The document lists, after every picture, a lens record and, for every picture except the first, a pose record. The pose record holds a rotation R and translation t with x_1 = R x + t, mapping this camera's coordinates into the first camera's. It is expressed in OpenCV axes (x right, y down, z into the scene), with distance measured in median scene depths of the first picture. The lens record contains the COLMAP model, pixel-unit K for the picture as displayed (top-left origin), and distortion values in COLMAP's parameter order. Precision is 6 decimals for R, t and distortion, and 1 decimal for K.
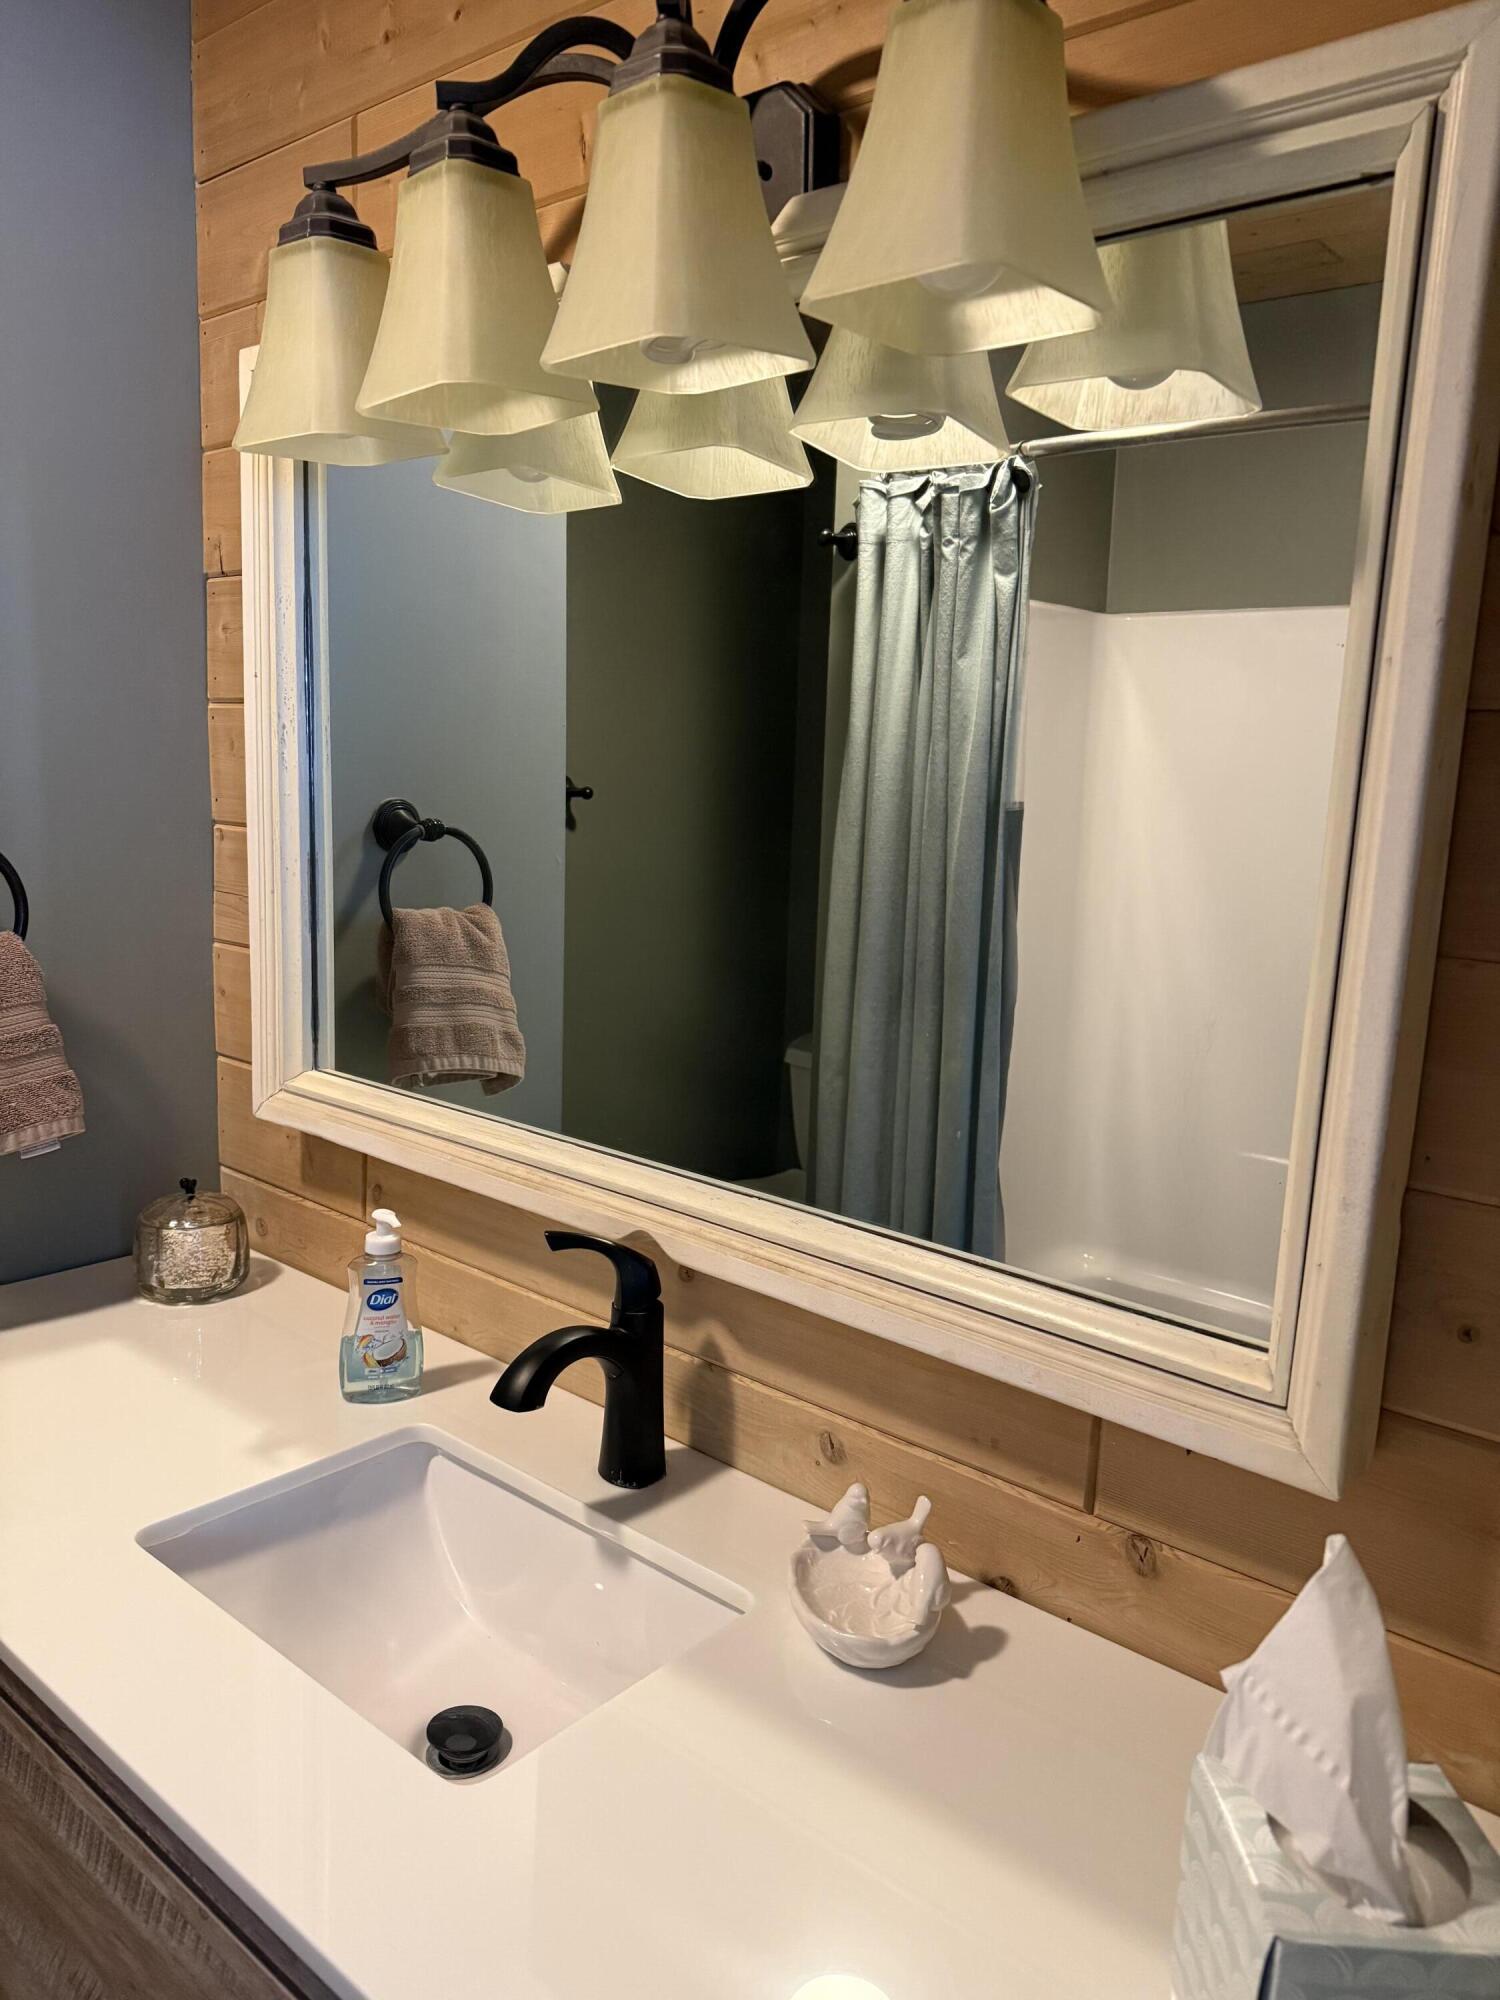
lens RADIAL K [[1421.1, 0, 741.4], [0, 1421.1, 1002.8], [0, 0, 1]] dist [0.115559, -0.133546]
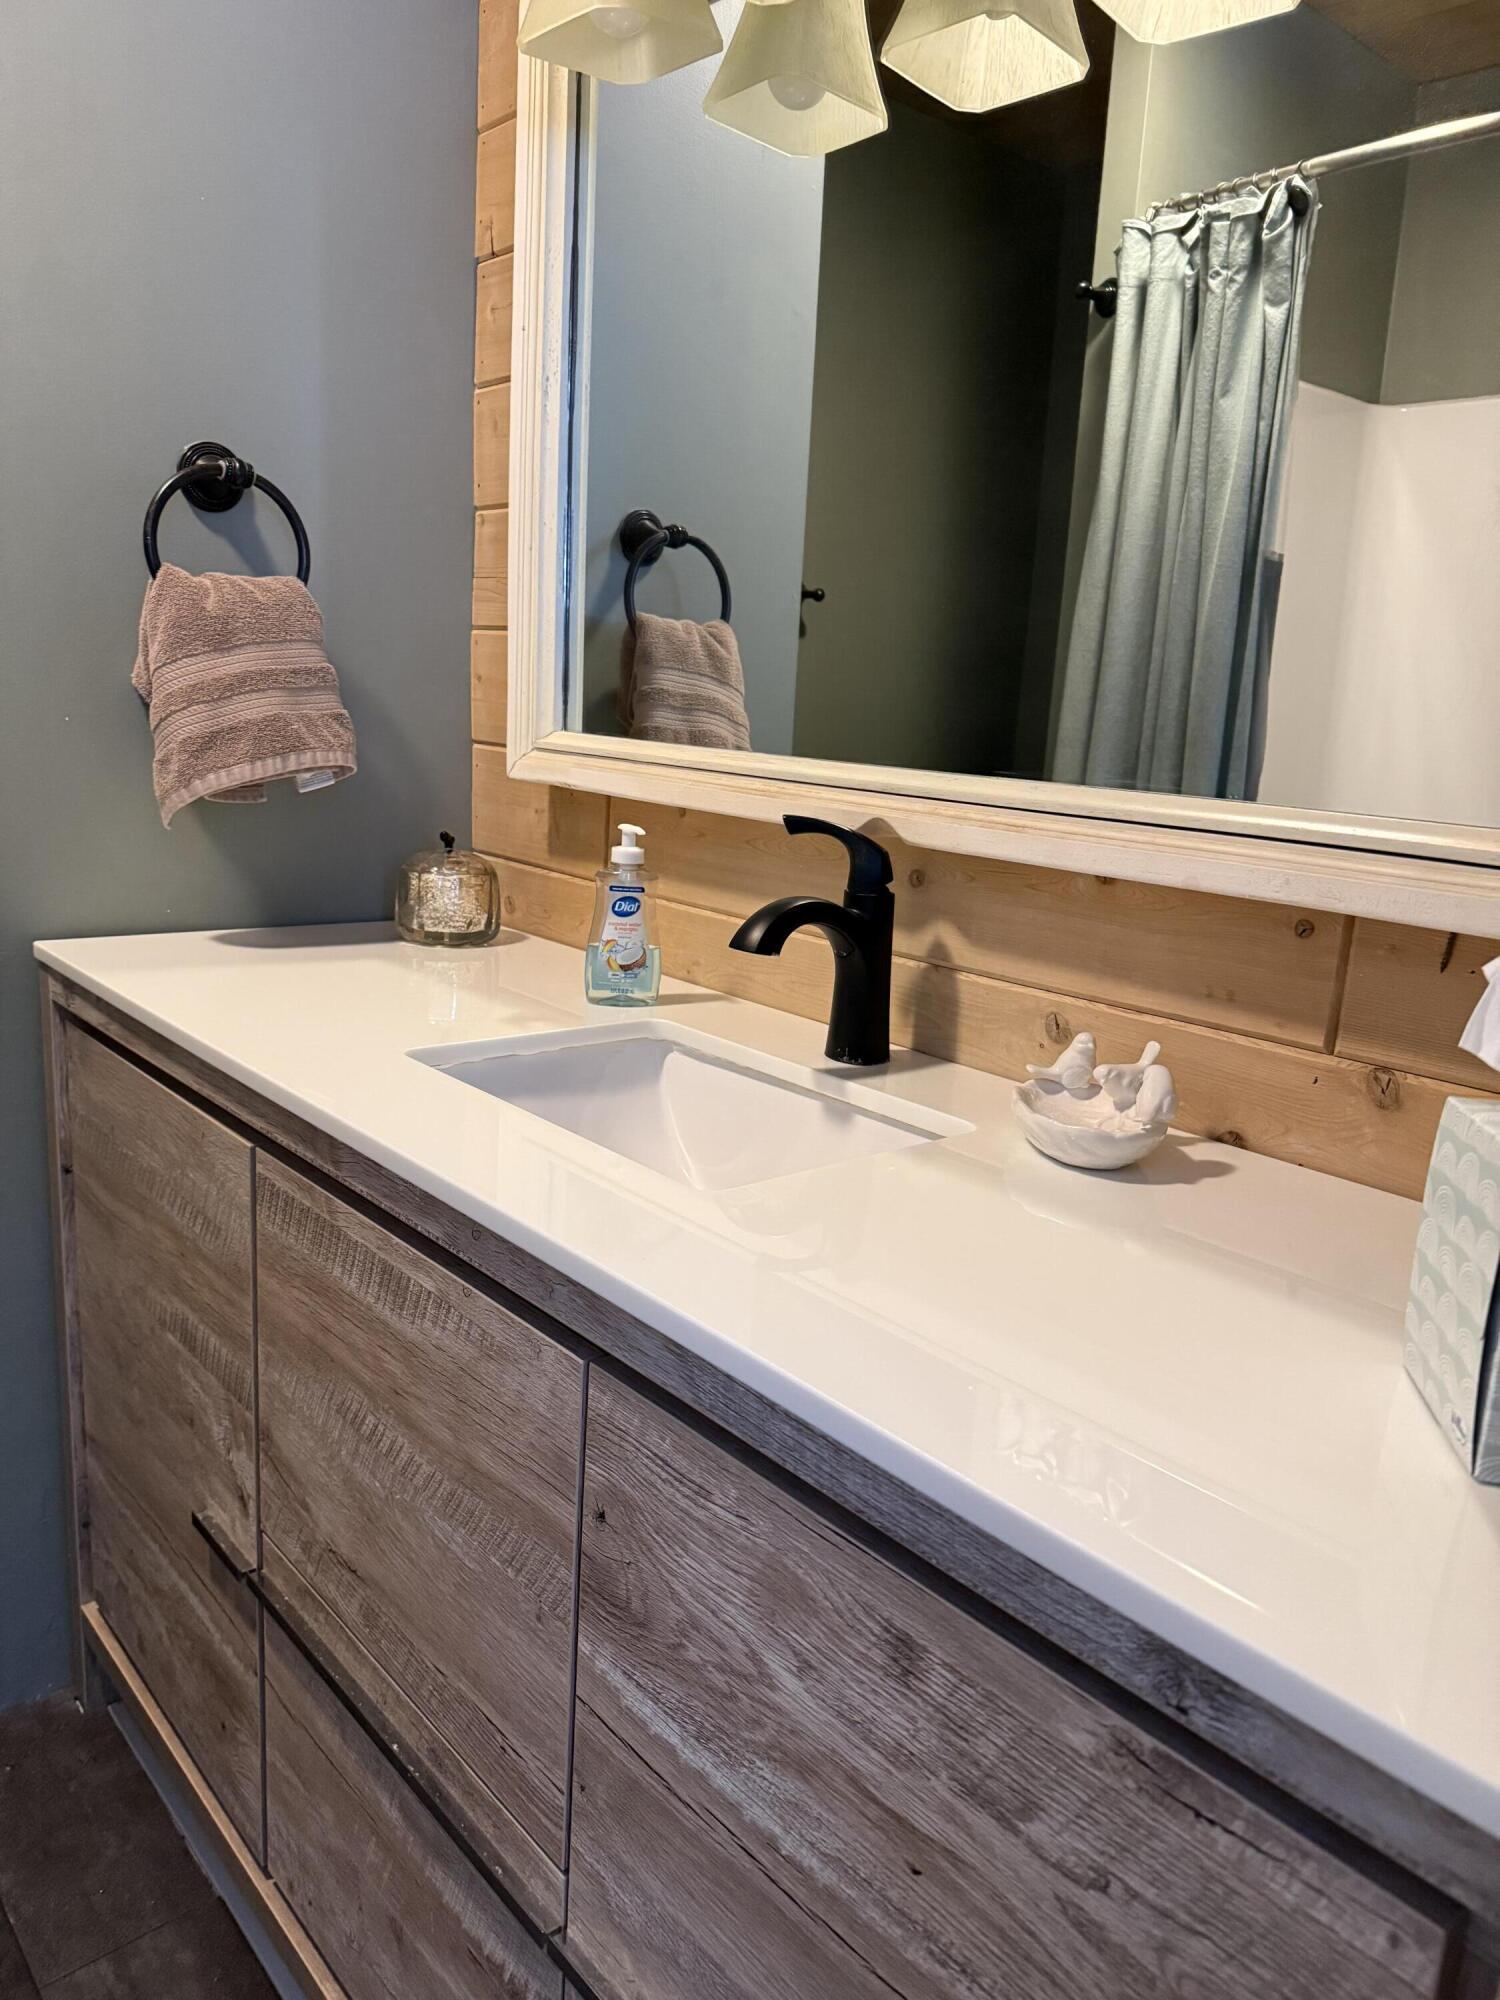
lens RADIAL K [[1421.1, 0, 741.4], [0, 1421.1, 1002.8], [0, 0, 1]] dist [0.115559, -0.133546]
pose [[0.988402, 0.041920, -0.145961, -0.007687], [-0.037018, 0.998661, 0.036137, 0.188836], [0.147281, -0.030315, 0.988630, -0.017386]]
